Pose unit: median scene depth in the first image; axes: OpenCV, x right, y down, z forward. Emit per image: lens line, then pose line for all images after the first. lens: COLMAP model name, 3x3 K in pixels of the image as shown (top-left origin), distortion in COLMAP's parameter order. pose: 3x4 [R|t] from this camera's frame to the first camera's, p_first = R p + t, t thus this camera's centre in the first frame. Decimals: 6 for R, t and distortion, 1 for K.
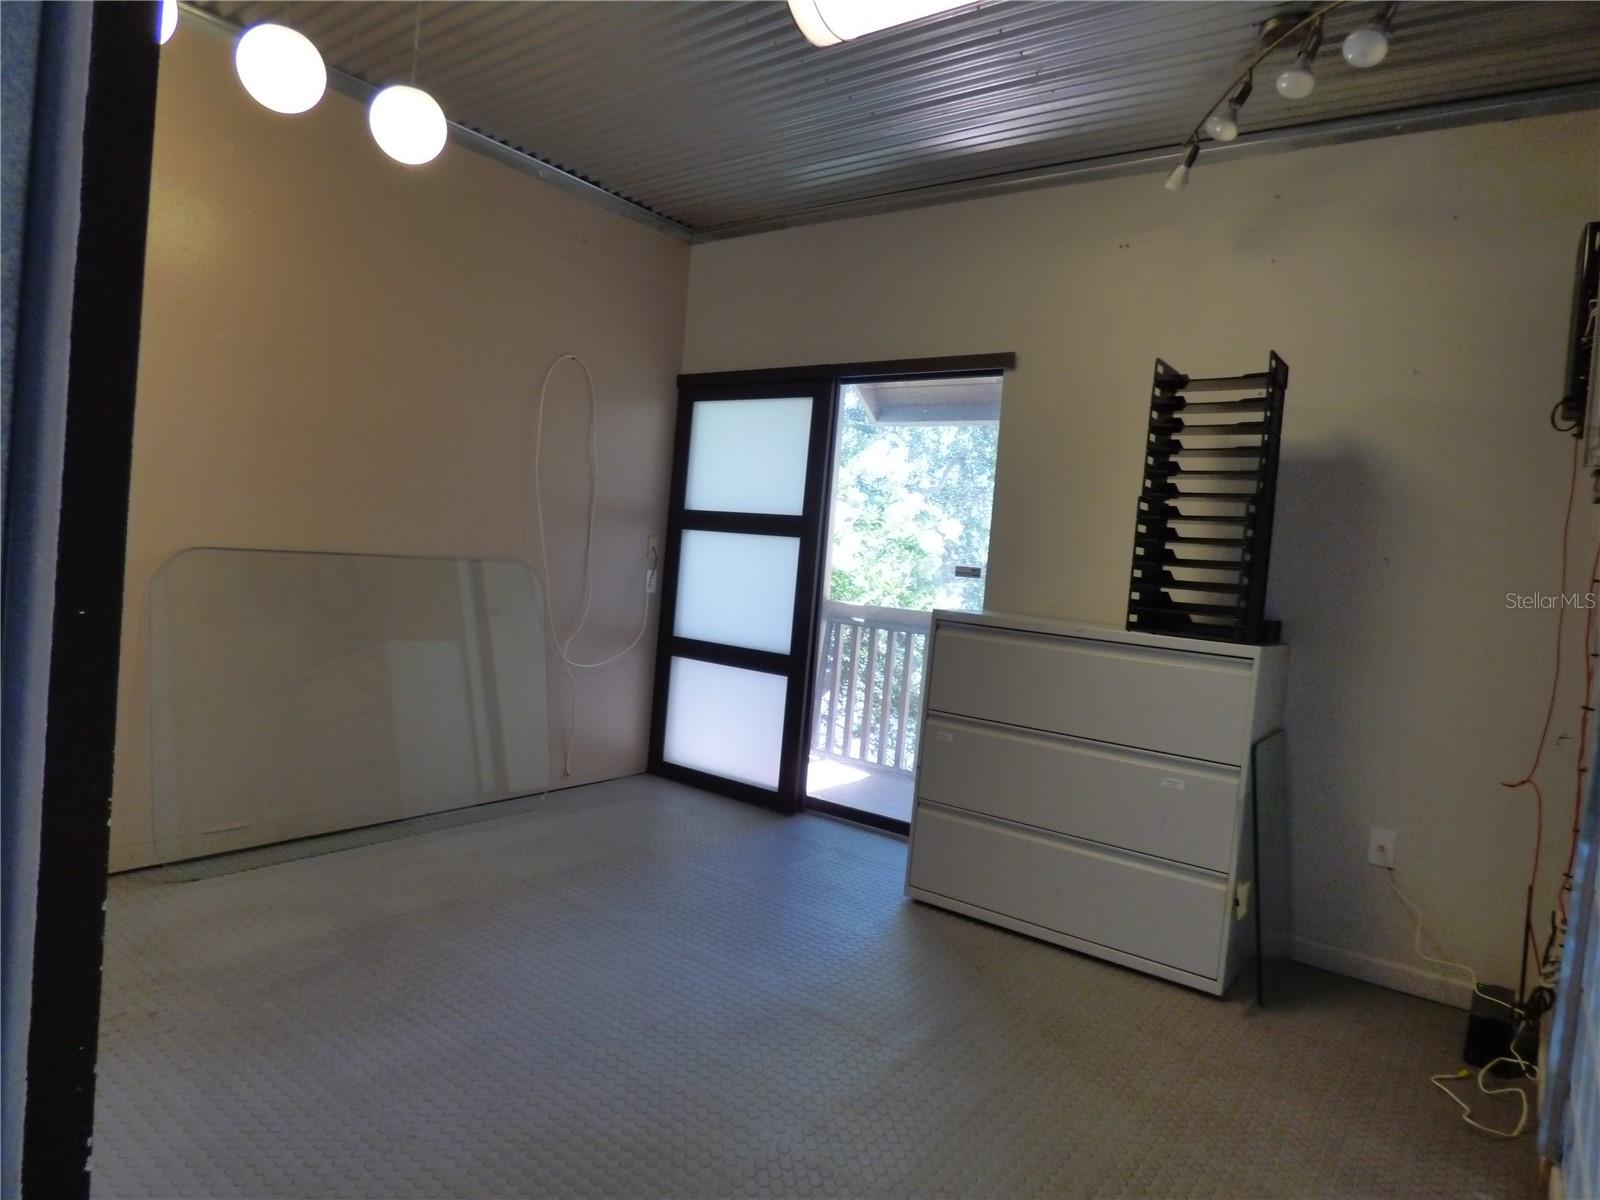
lens RADIAL K [[971.7, 0, 802.0], [0, 971.7, 597.7], [0, 0, 1]] dist [0.003333, -0.000653]
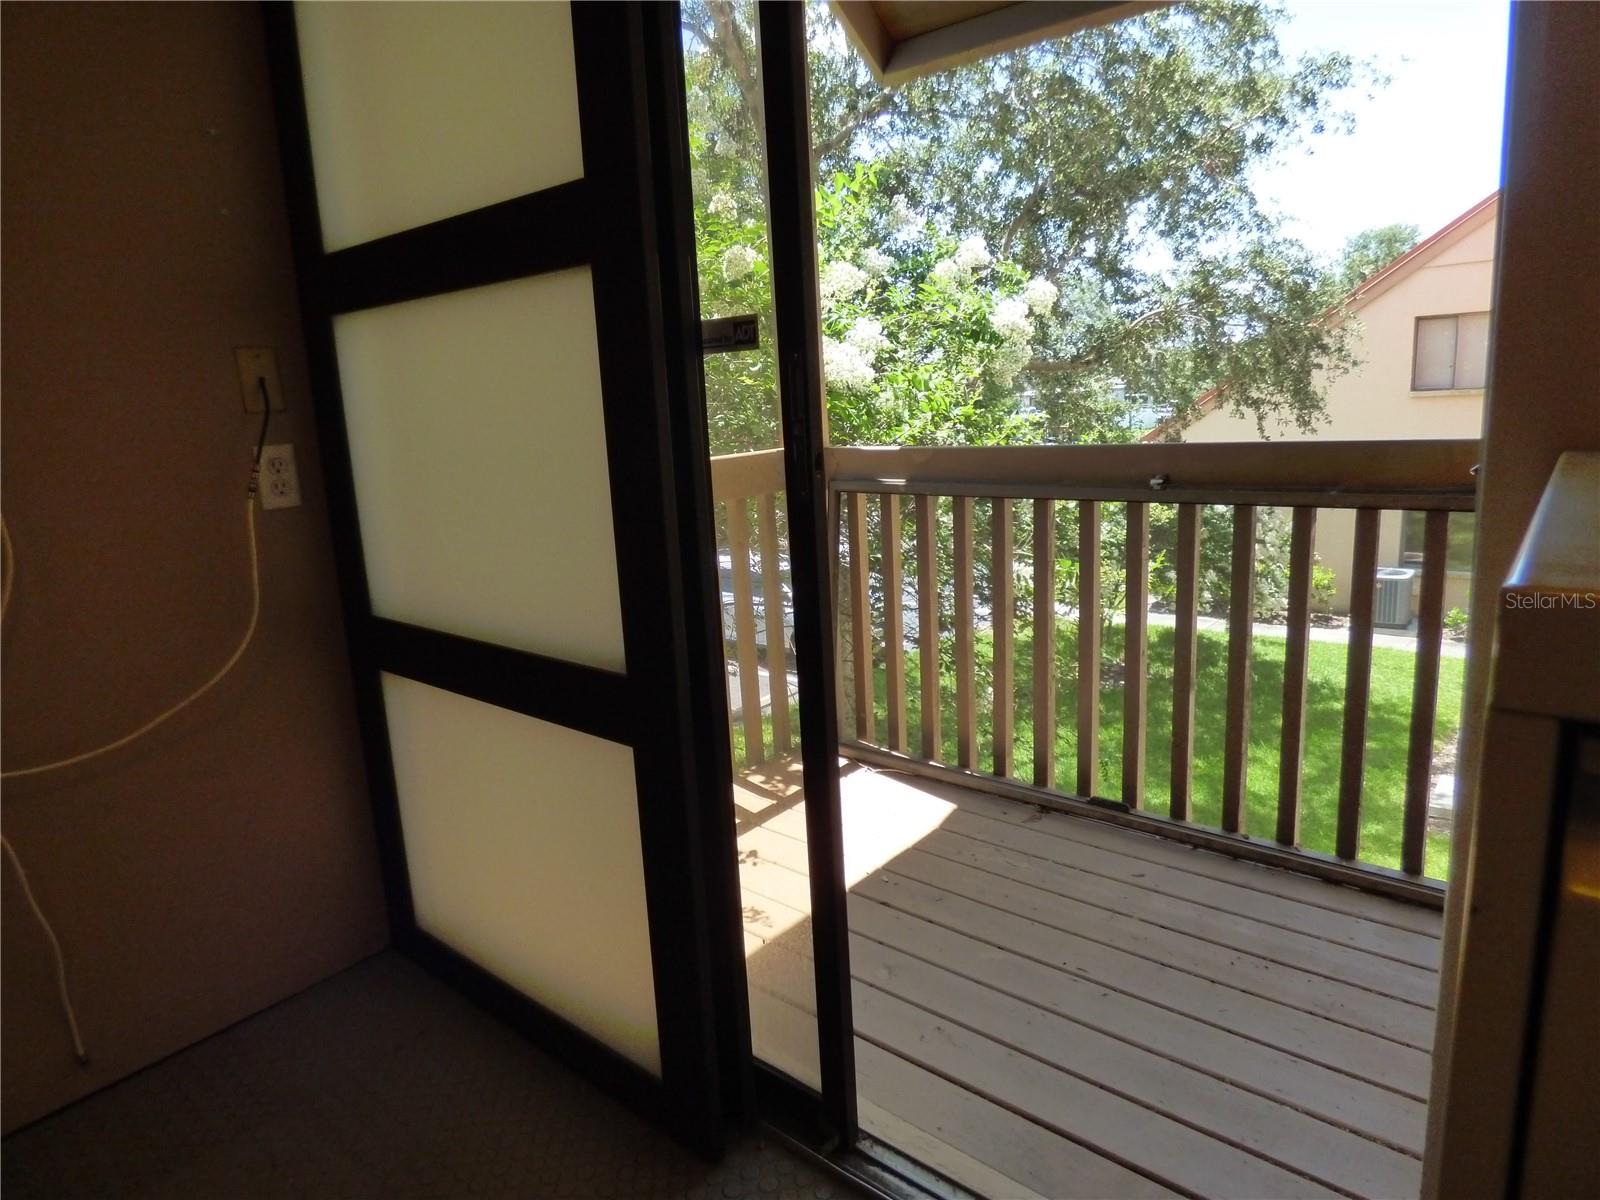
lens RADIAL K [[971.7, 0, 801.6], [0, 971.7, 596.0], [0, 0, 1]] dist [0.003333, -0.000653]
pose [[0.989081, -0.123282, -0.080750, 0.042961], [0.134921, 0.977917, 0.159608, -0.005692], [0.059290, -0.168760, 0.983872, 0.464819]]
